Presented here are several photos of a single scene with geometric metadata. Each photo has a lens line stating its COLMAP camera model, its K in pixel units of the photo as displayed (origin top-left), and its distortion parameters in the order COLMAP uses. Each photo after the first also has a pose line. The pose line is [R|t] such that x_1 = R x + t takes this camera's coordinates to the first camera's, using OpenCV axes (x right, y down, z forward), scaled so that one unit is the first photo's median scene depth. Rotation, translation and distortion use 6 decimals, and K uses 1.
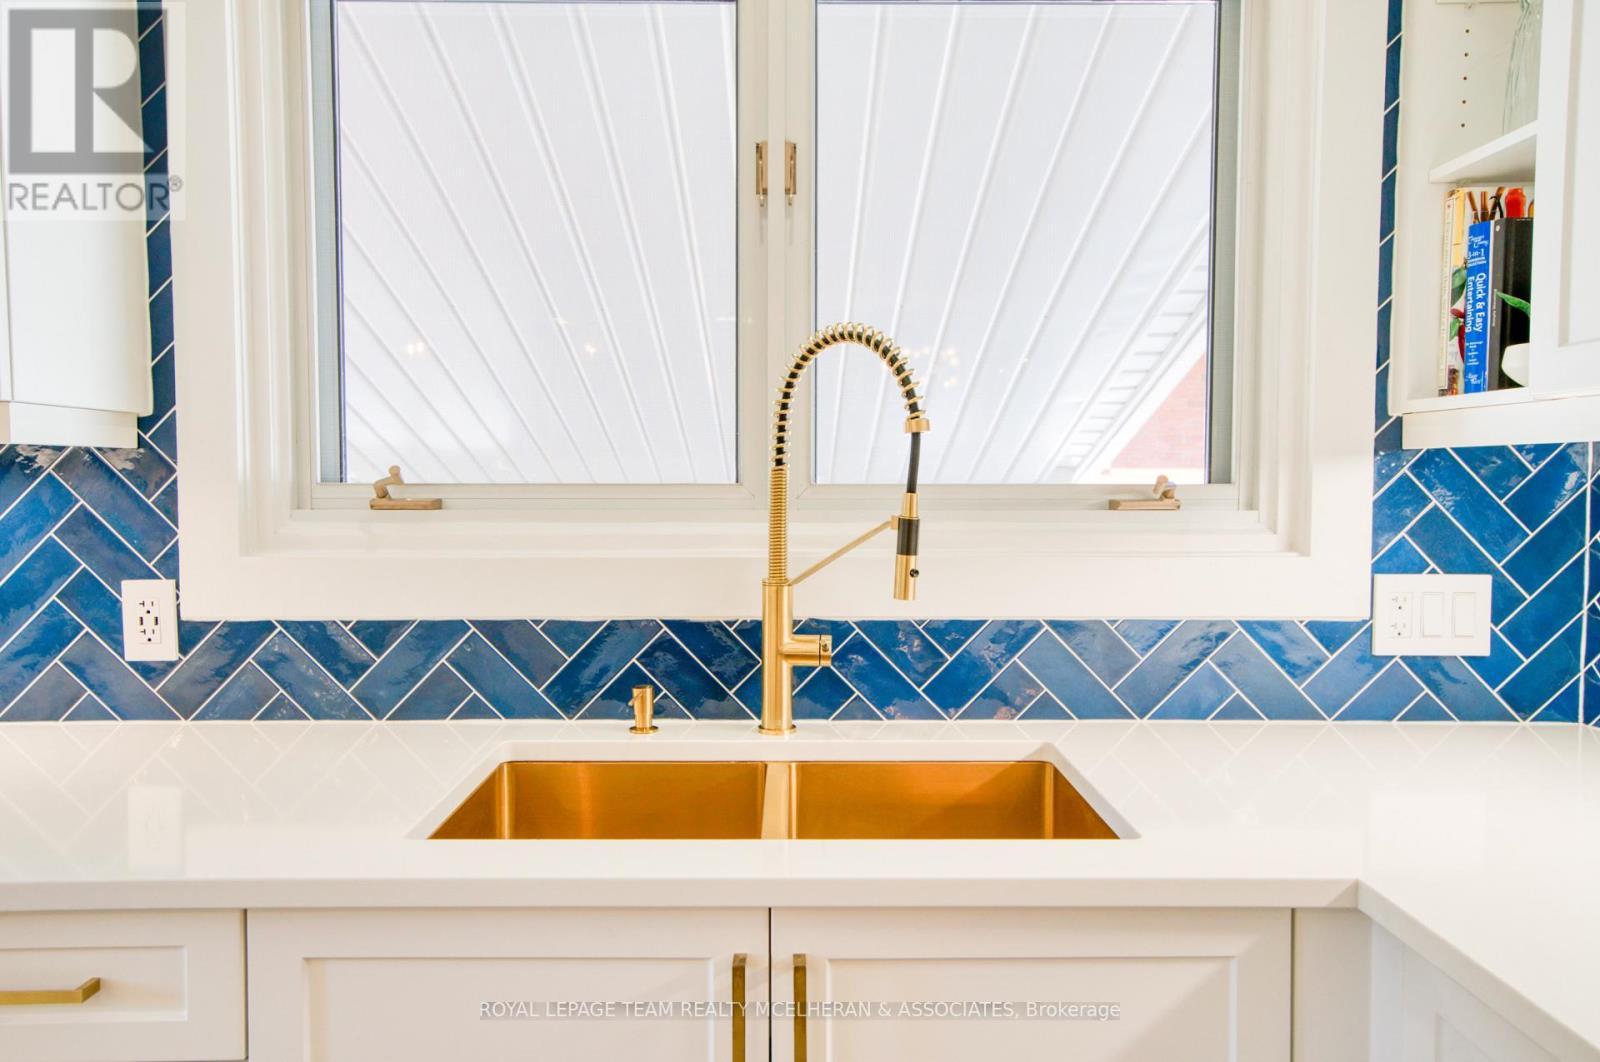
lens RADIAL K [[1037.8, 0, 800.6], [0, 1037.8, 534.5], [0, 0, 1]] dist [0.010784, 0.003947]
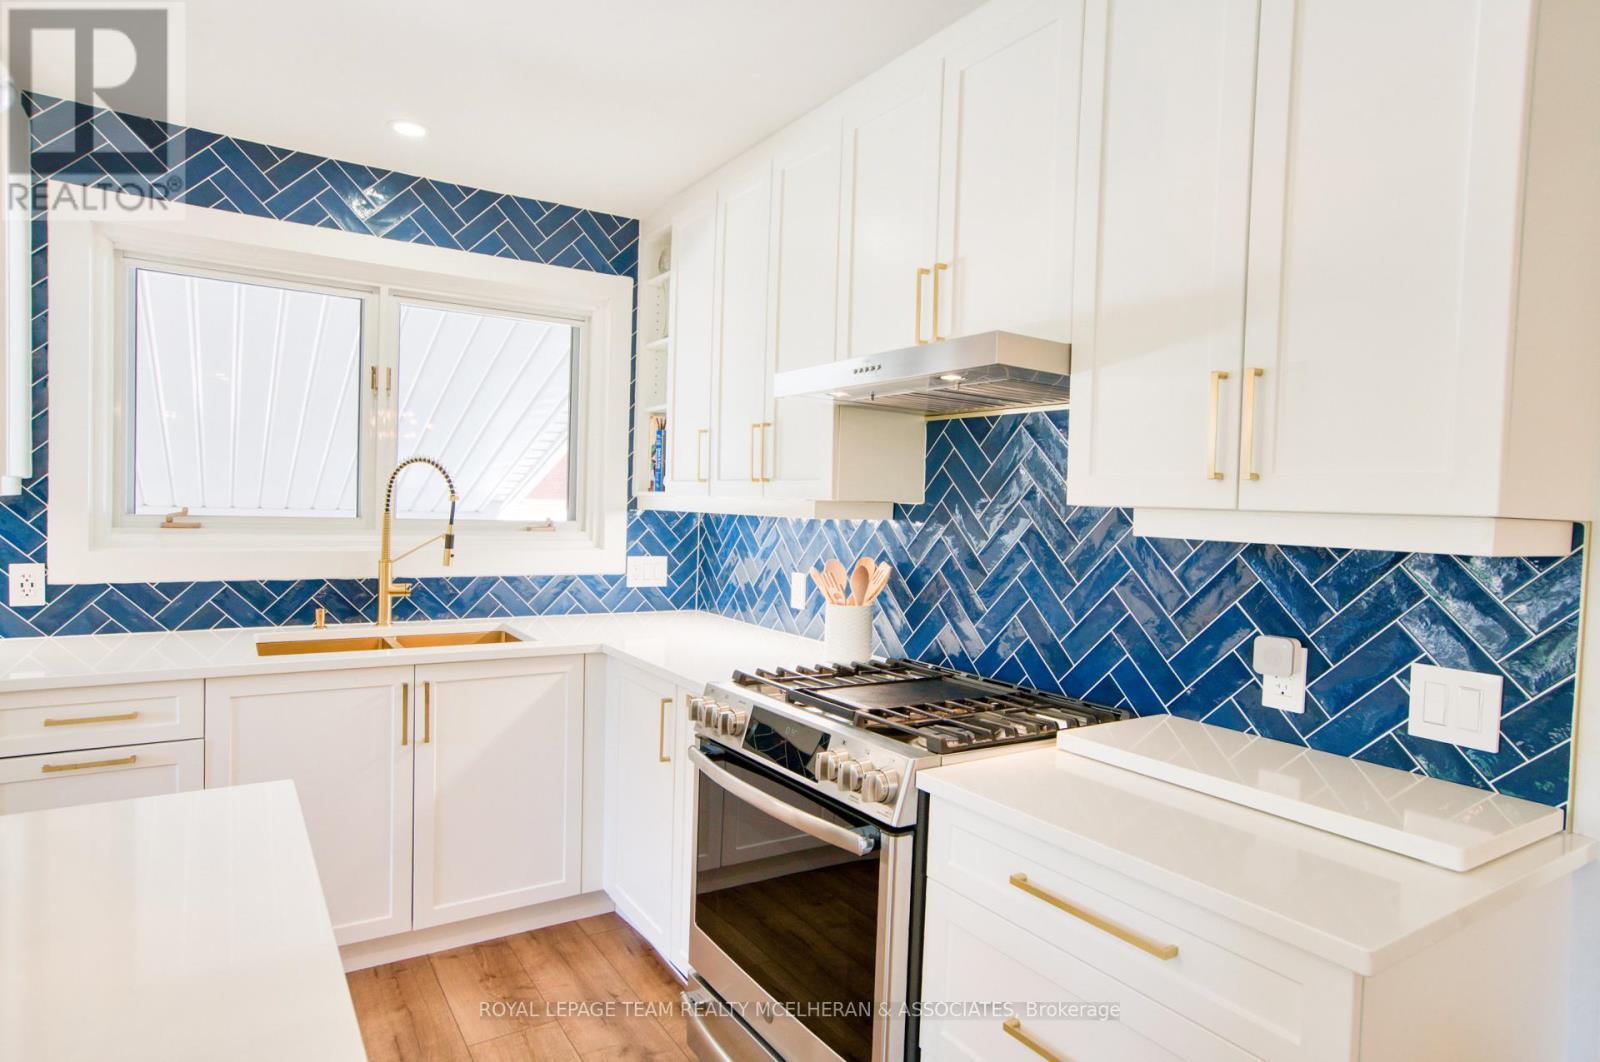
lens RADIAL K [[913.7, 0, 804.4], [0, 913.7, 531.2], [0, 0, 1]] dist [-0.008002, -0.000101]
pose [[0.828449, 0.008216, 0.560004, -0.377350], [-0.000453, 0.999902, -0.013999, 0.006426], [-0.560064, 0.011344, 0.828371, -1.180974]]
